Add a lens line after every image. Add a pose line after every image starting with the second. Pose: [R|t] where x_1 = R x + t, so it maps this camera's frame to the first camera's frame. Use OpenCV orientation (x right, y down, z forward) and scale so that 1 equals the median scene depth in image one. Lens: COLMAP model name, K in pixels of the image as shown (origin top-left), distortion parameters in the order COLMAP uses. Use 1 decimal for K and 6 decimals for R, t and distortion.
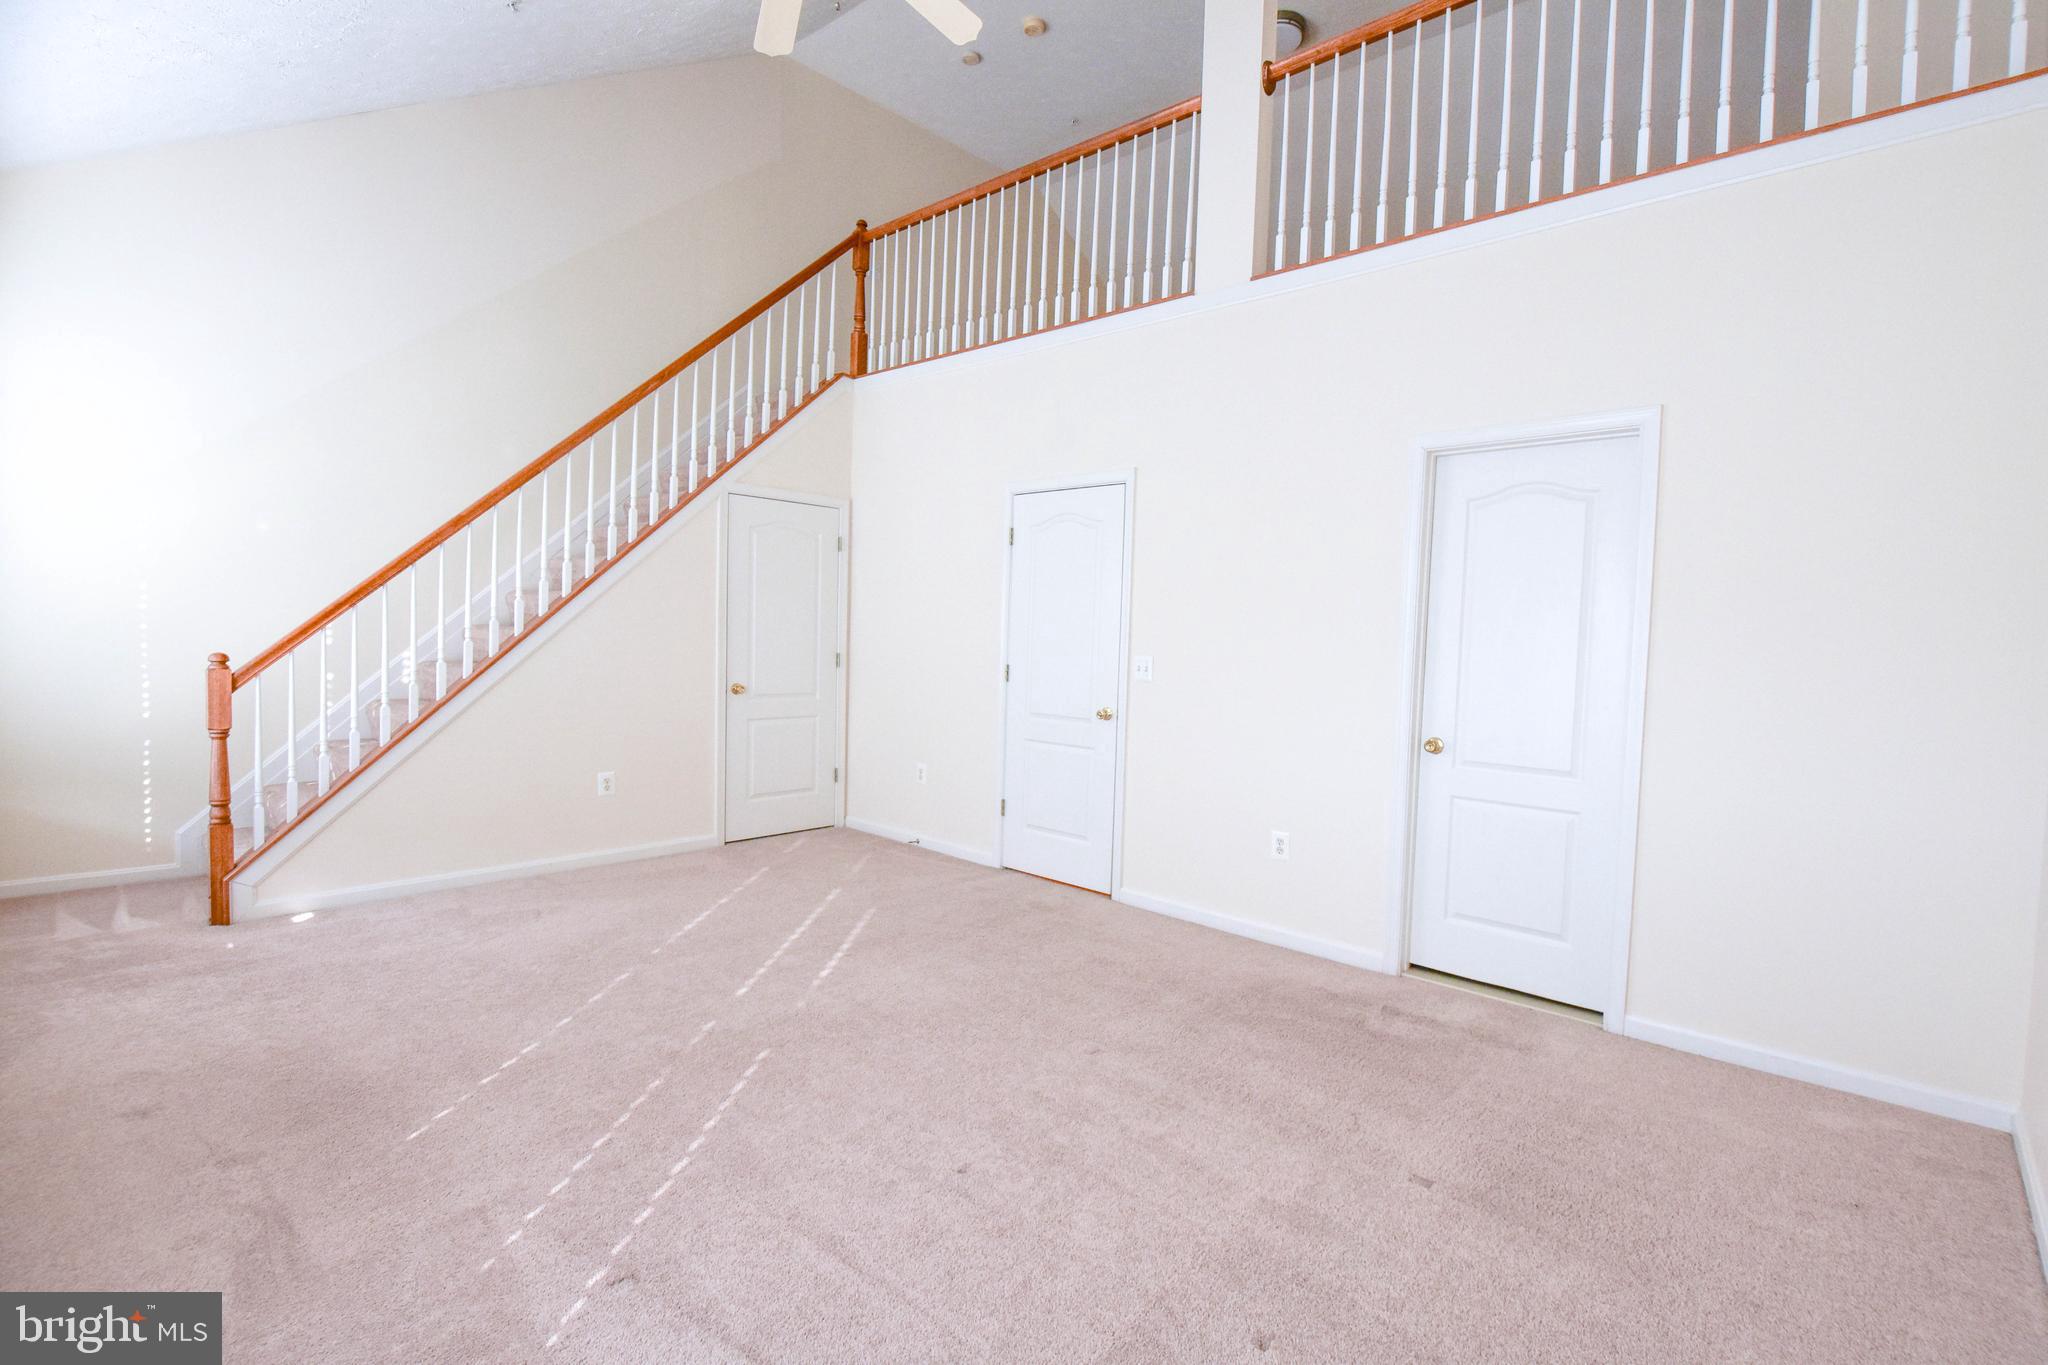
lens RADIAL K [[987.4, 0, 1026.3], [0, 987.4, 670.9], [0, 0, 1]] dist [-0.019162, -0.000084]
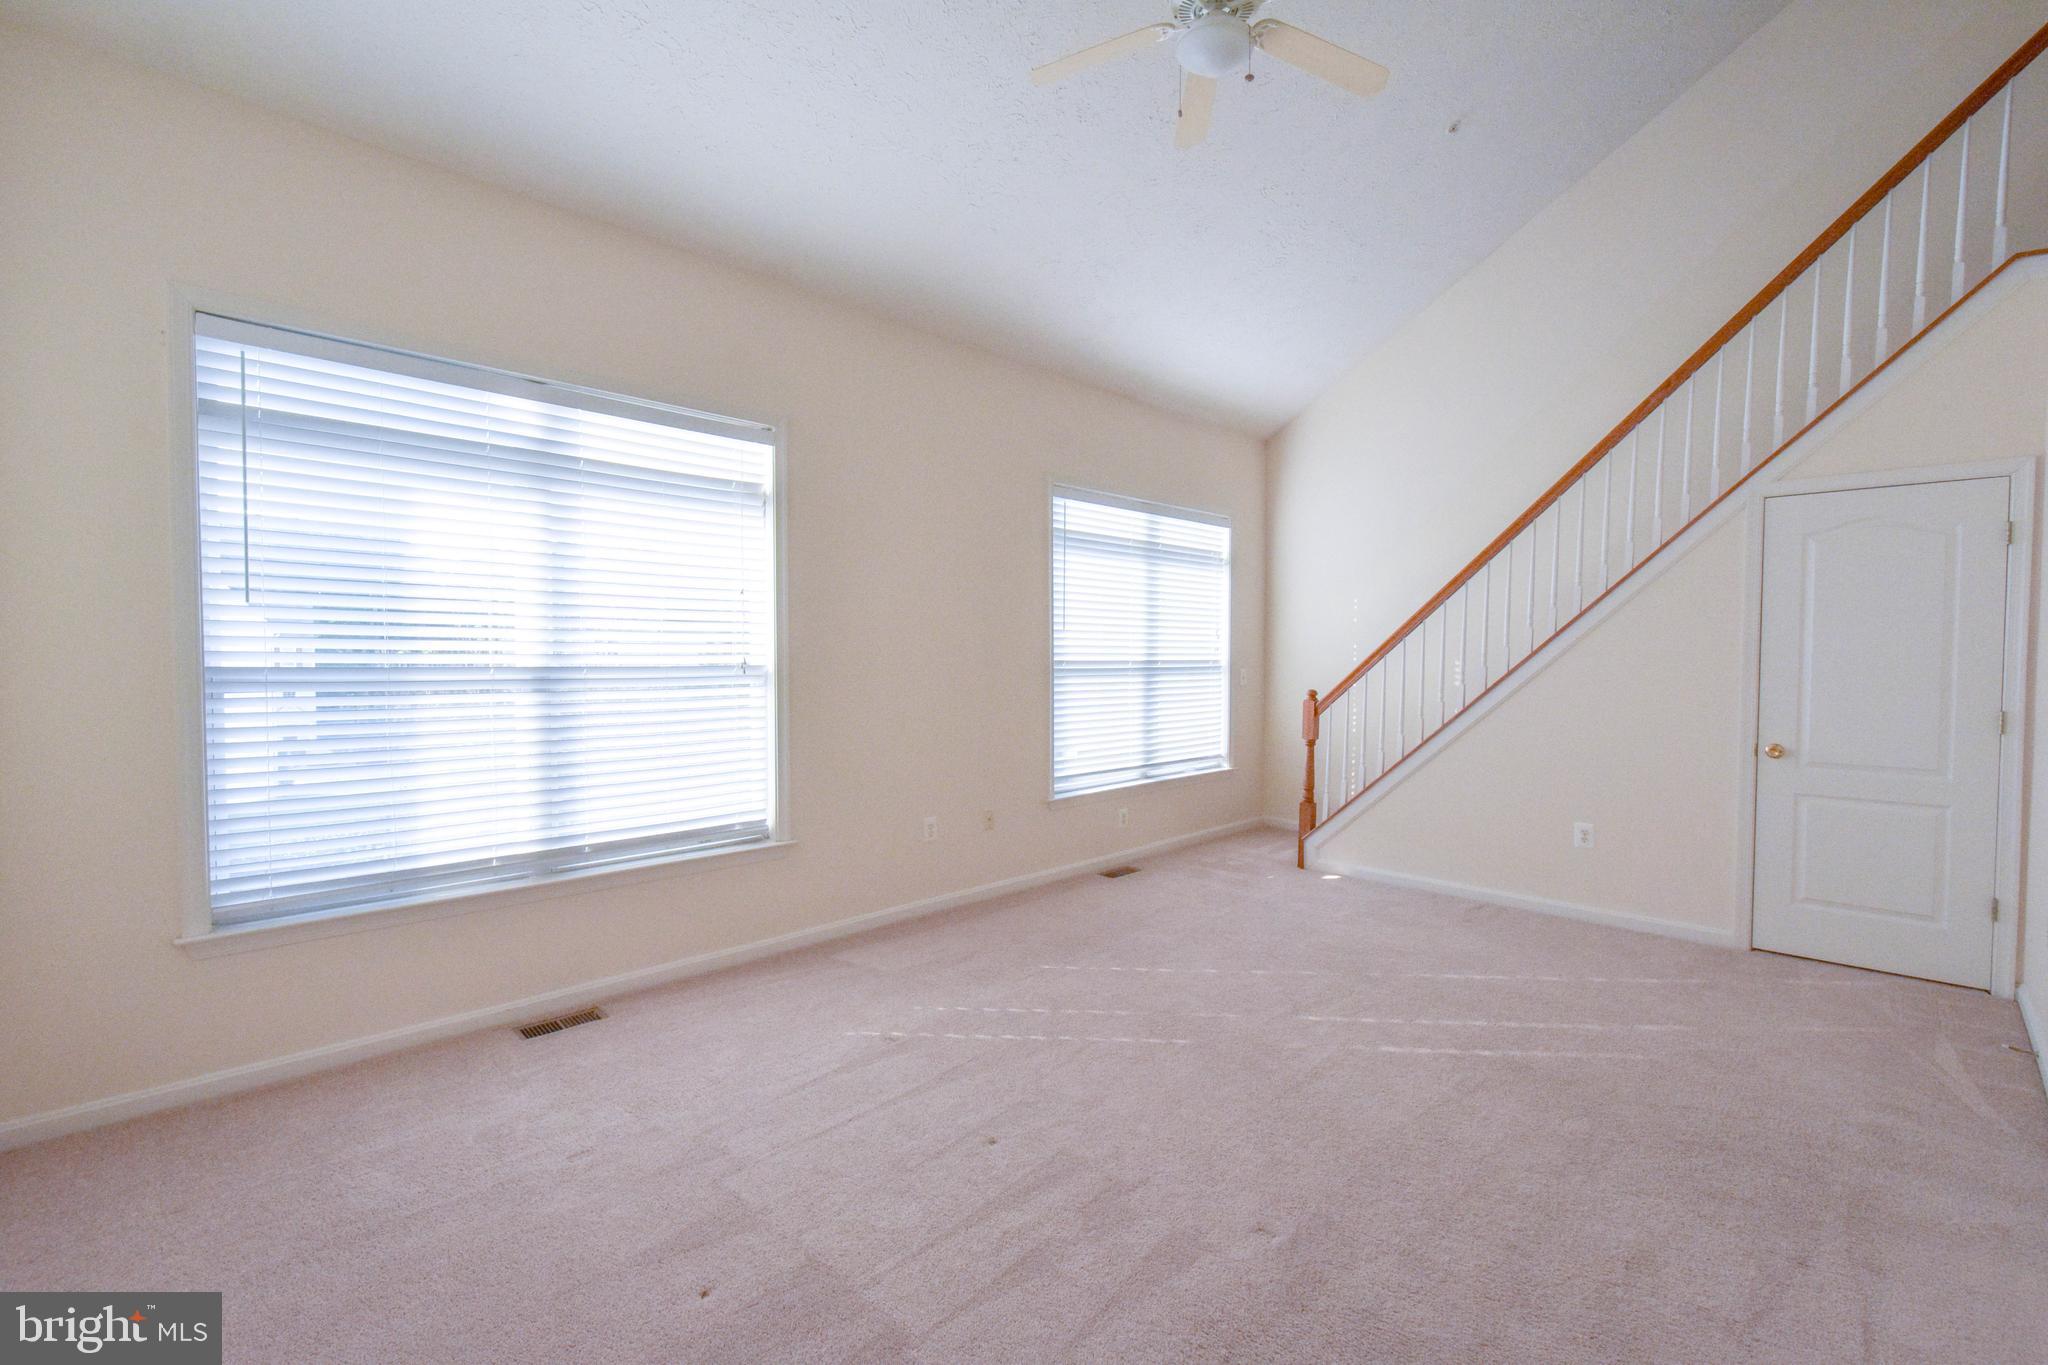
lens RADIAL K [[898.5, 0, 1049.6], [0, 898.5, 679.8], [0, 0, 1]] dist [0.002584, -0.007616]
pose [[-0.053583, 0.000820, -0.998563, 0.577367], [-0.043949, 0.999029, 0.003178, -0.018601], [0.997596, 0.044056, -0.053495, 0.653161]]
